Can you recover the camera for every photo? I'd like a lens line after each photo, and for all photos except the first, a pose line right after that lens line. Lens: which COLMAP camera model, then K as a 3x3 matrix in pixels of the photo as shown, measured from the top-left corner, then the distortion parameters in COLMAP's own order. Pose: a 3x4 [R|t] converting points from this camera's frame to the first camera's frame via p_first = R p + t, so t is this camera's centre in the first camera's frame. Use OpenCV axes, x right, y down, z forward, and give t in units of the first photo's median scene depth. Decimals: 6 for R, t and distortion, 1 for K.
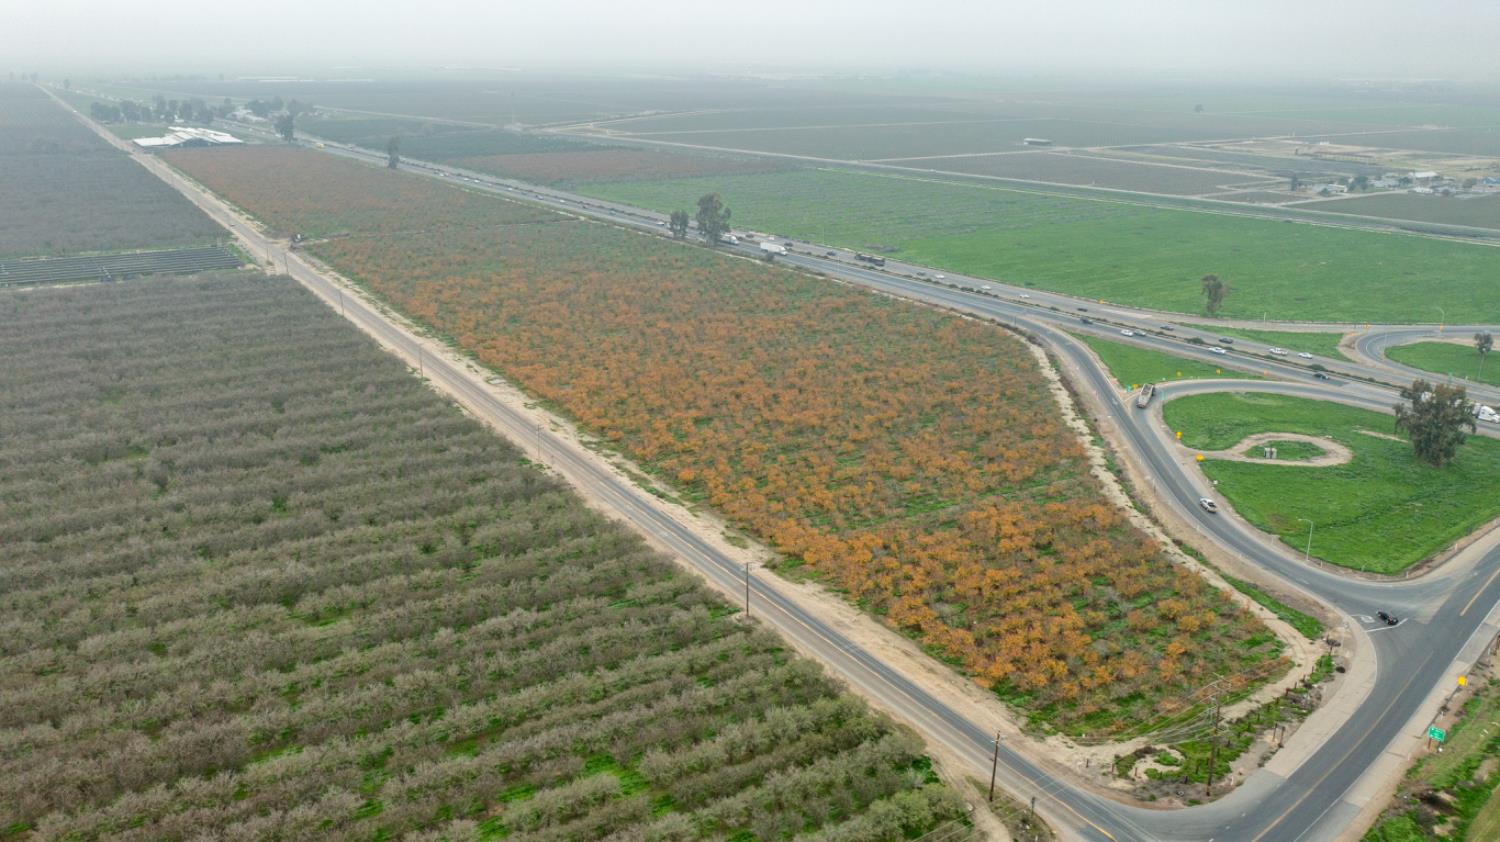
lens RADIAL K [[1167.0, 0, 750.0], [0, 1167.0, 421.0], [0, 0, 1]] dist [-0.021122, 0.011748]
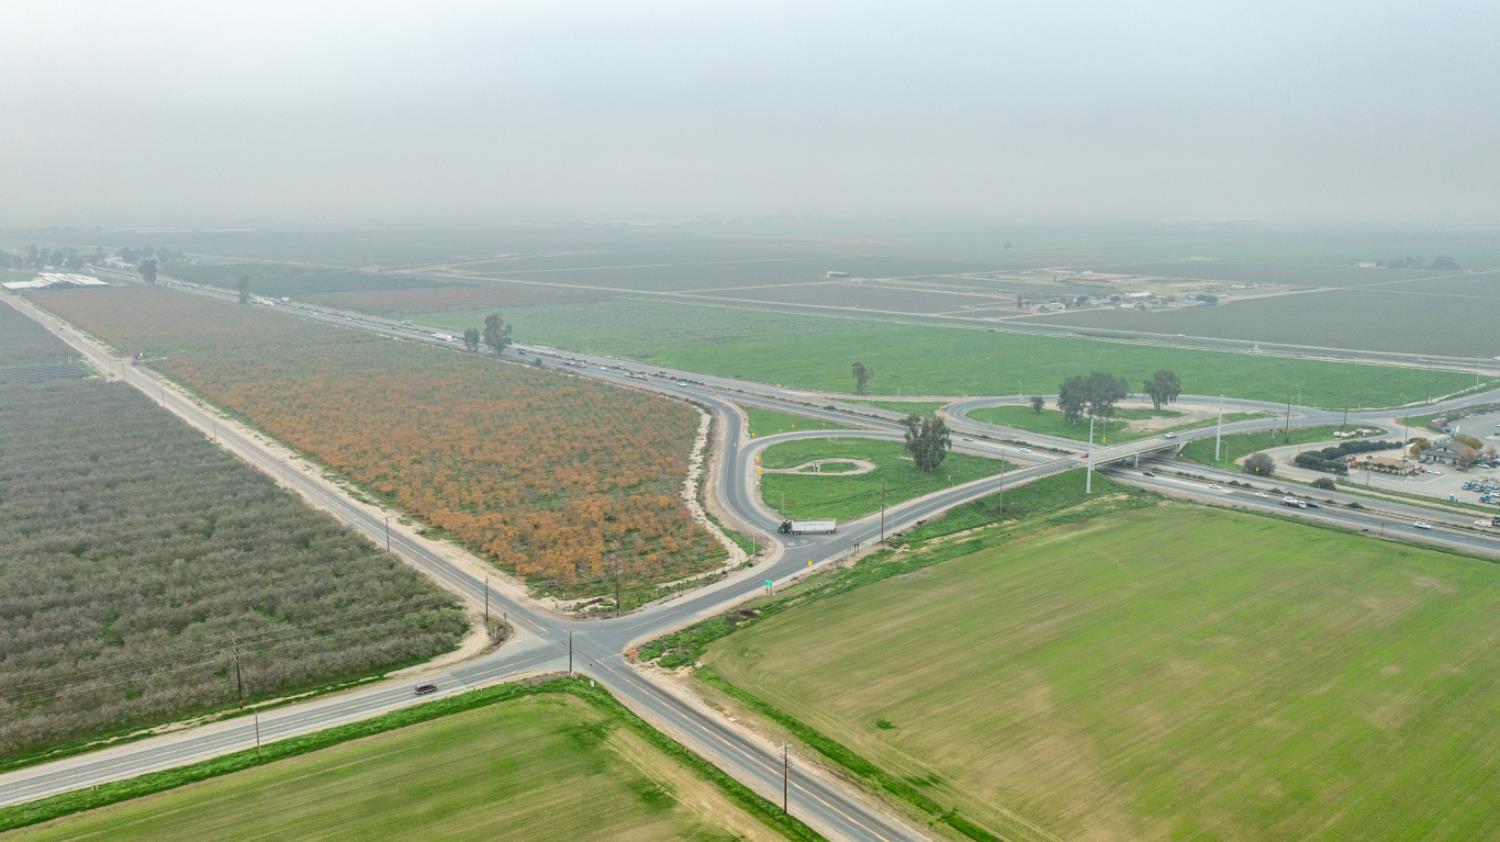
lens RADIAL K [[1167.0, 0, 750.0], [0, 1167.0, 421.0], [0, 0, 1]] dist [-0.021122, 0.011748]
pose [[0.995914, -0.024737, 0.086852, 0.209679], [0.034934, 0.992407, -0.117932, 0.116403], [-0.083275, 0.120485, 0.989216, -0.354764]]
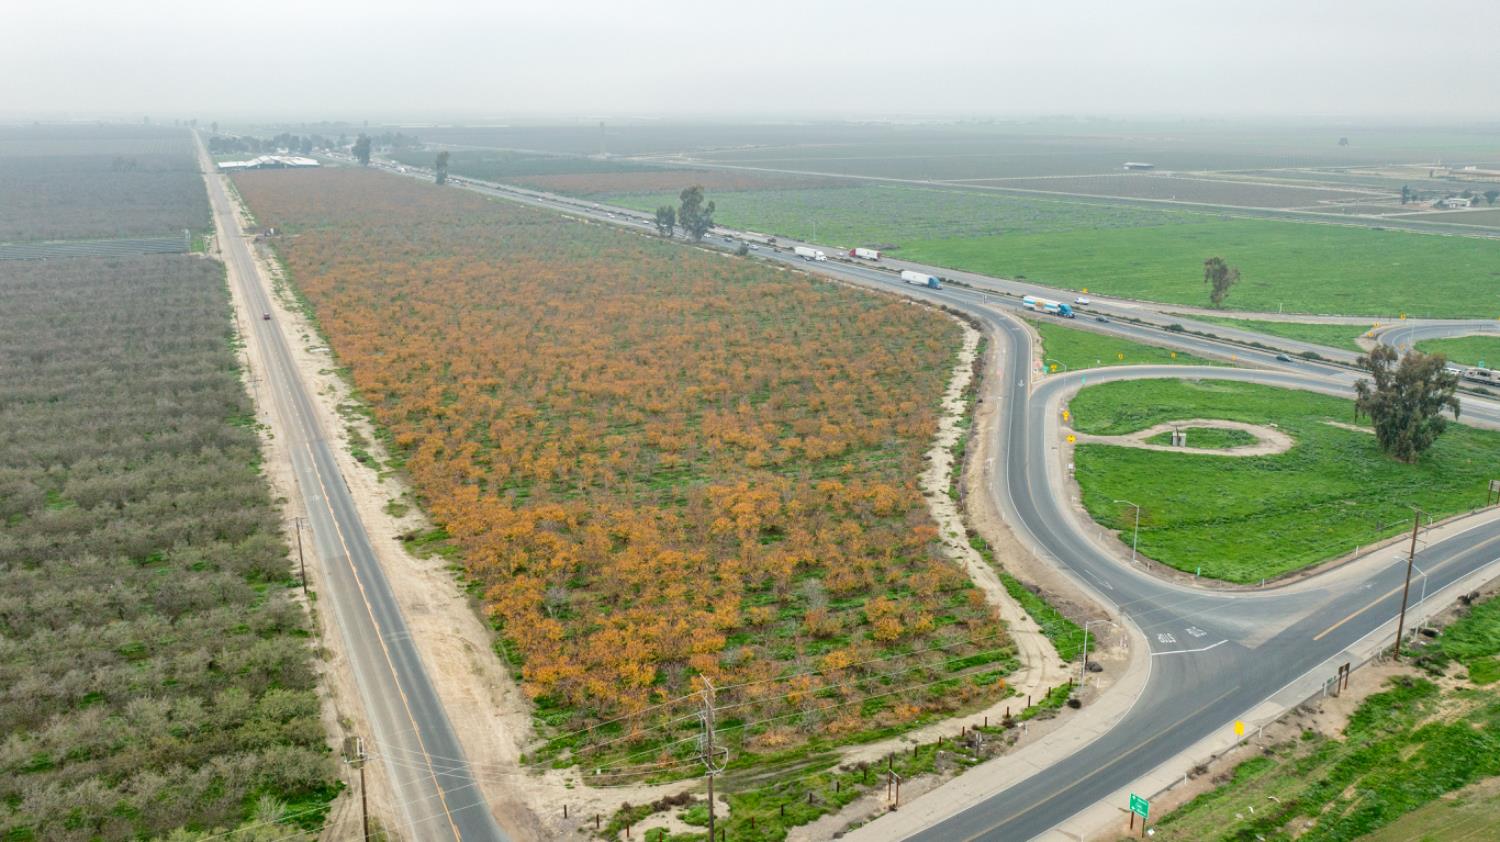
lens RADIAL K [[1167.0, 0, 750.0], [0, 1167.0, 421.0], [0, 0, 1]] dist [-0.021122, 0.011748]
pose [[0.991207, 0.025189, -0.129902, 0.229702], [-0.031187, 0.998529, -0.044343, 0.050057], [0.128594, 0.048004, 0.990535, 0.176703]]
